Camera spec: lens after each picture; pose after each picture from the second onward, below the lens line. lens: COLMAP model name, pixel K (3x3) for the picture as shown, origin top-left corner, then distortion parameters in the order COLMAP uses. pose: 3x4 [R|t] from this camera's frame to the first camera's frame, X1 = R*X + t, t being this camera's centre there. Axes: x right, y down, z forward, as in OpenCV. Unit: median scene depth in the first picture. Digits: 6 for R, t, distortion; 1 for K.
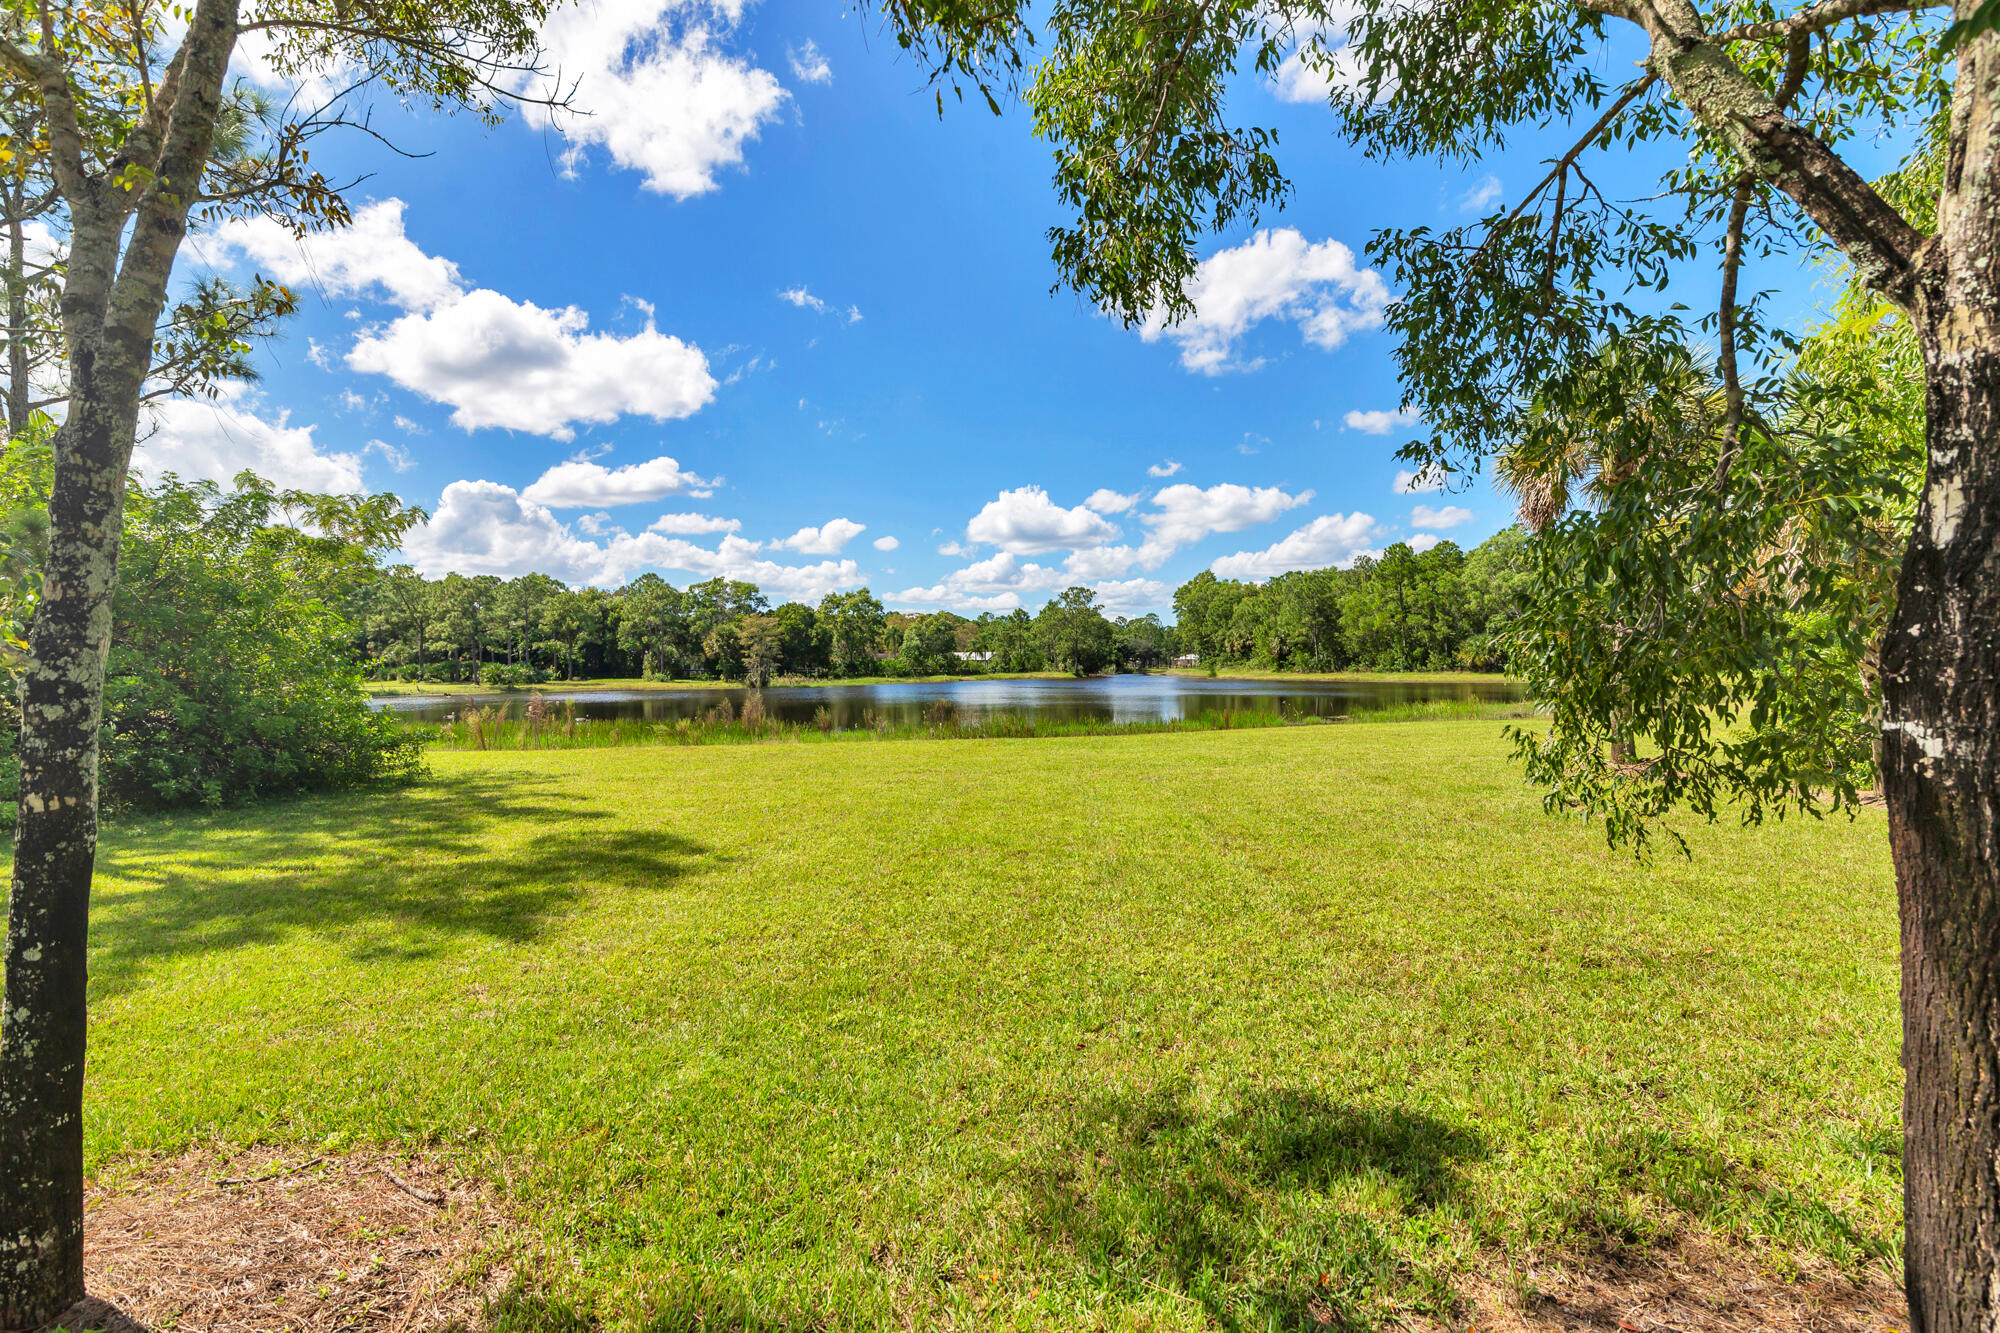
lens RADIAL K [[924.0, 0, 997.1], [0, 924.0, 669.0], [0, 0, 1]] dist [0.003619, 0.000635]
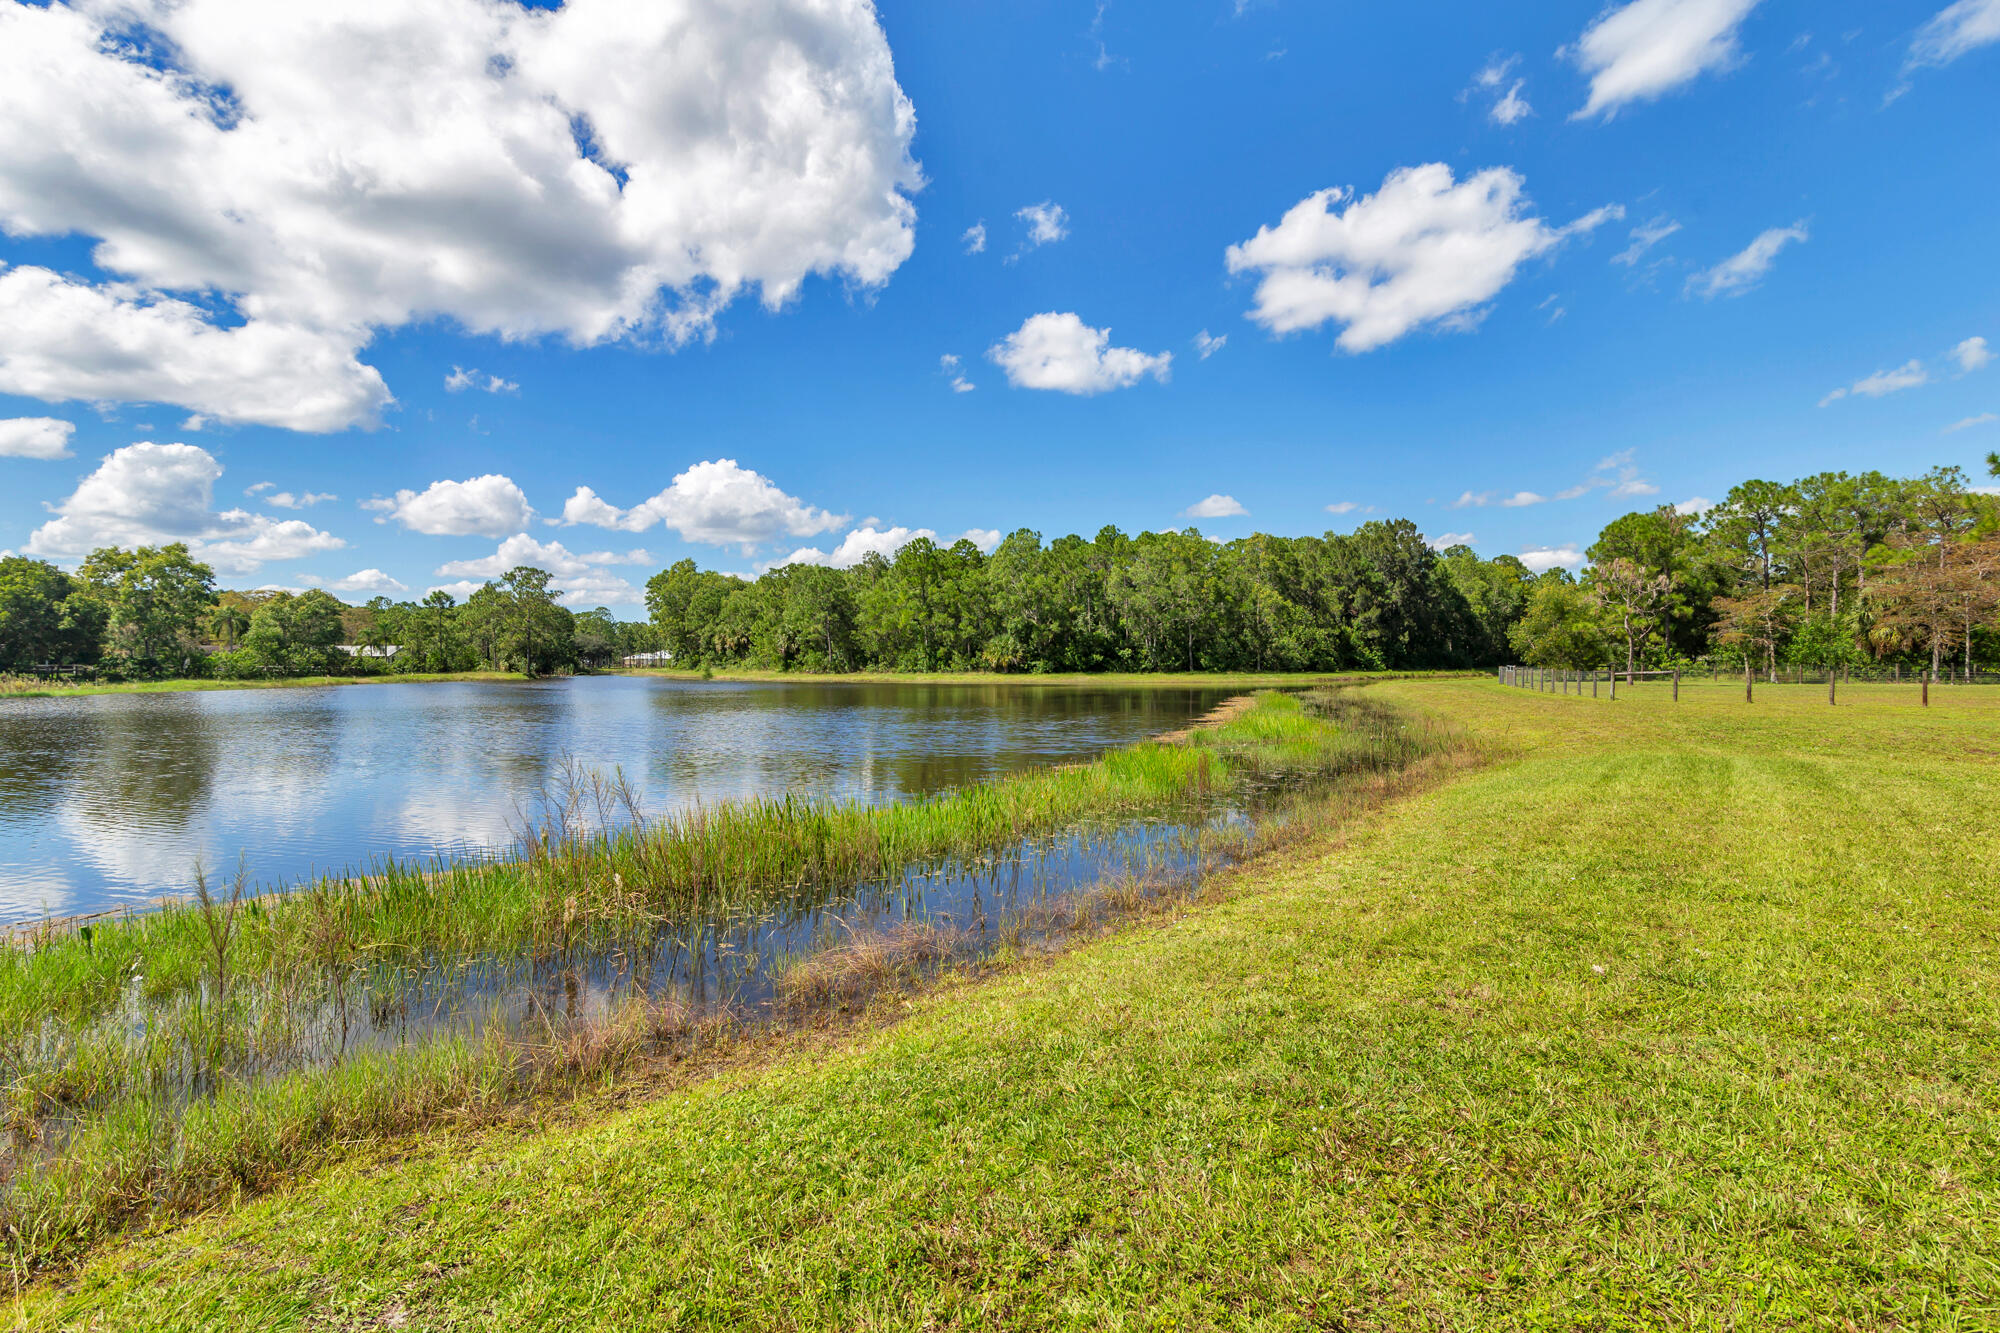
lens RADIAL K [[924.0, 0, 1008.6], [0, 924.0, 660.9], [0, 0, 1]] dist [0.003619, 0.000635]
pose [[0.828272, 0.008294, 0.560265, -0.021645], [-0.003003, 0.999942, -0.010363, 0.000600], [-0.560318, 0.006901, 0.828249, 0.120306]]
